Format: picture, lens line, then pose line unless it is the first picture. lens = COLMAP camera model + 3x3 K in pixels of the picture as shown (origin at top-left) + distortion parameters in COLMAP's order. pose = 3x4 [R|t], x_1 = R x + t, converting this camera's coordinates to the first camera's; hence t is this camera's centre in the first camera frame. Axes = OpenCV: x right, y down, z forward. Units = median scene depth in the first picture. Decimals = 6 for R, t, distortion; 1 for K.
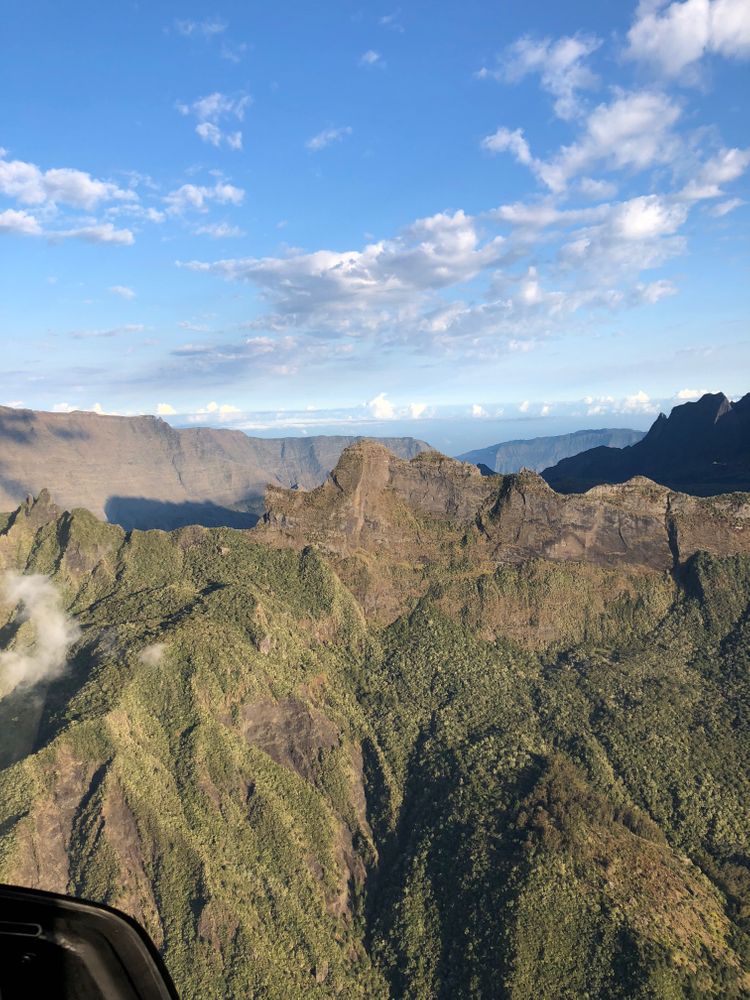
lens RADIAL K [[761.5, 0, 375.6], [0, 761.5, 502.7], [0, 0, 1]] dist [0.019092, -0.026694]
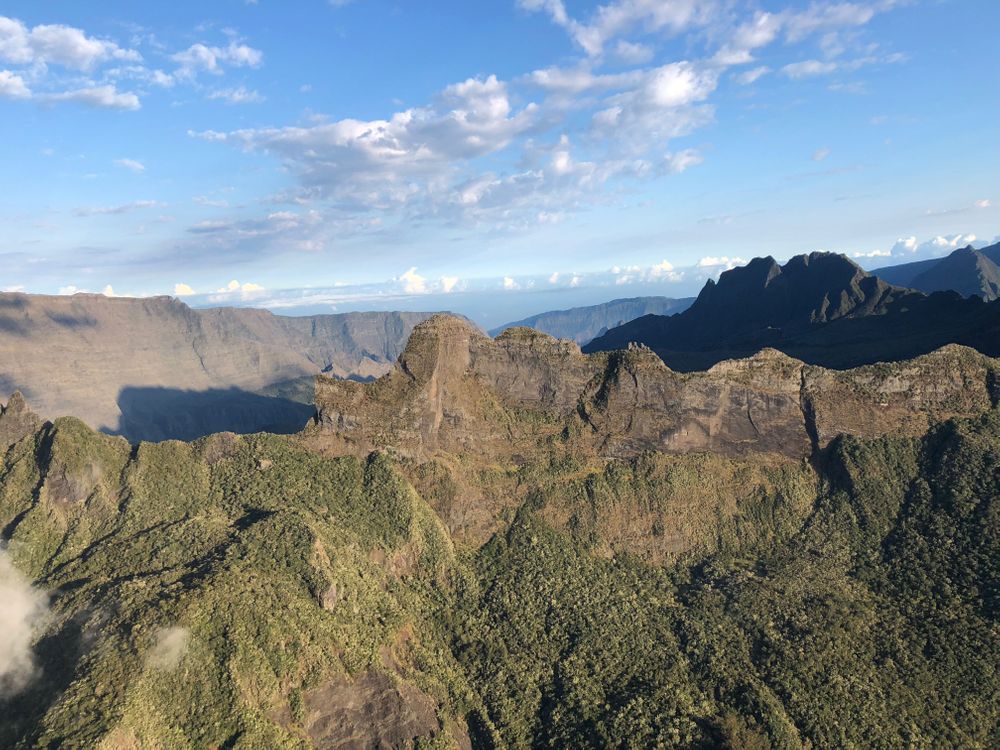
lens RADIAL K [[761.5, 0, 505.5], [0, 761.5, 371.0], [0, 0, 1]] dist [0.019092, -0.026694]
pose [[0.991139, -0.040706, 0.126435, -0.048876], [0.041577, 0.999126, -0.004257, -0.017570], [-0.126151, 0.009476, 0.991966, 0.193148]]
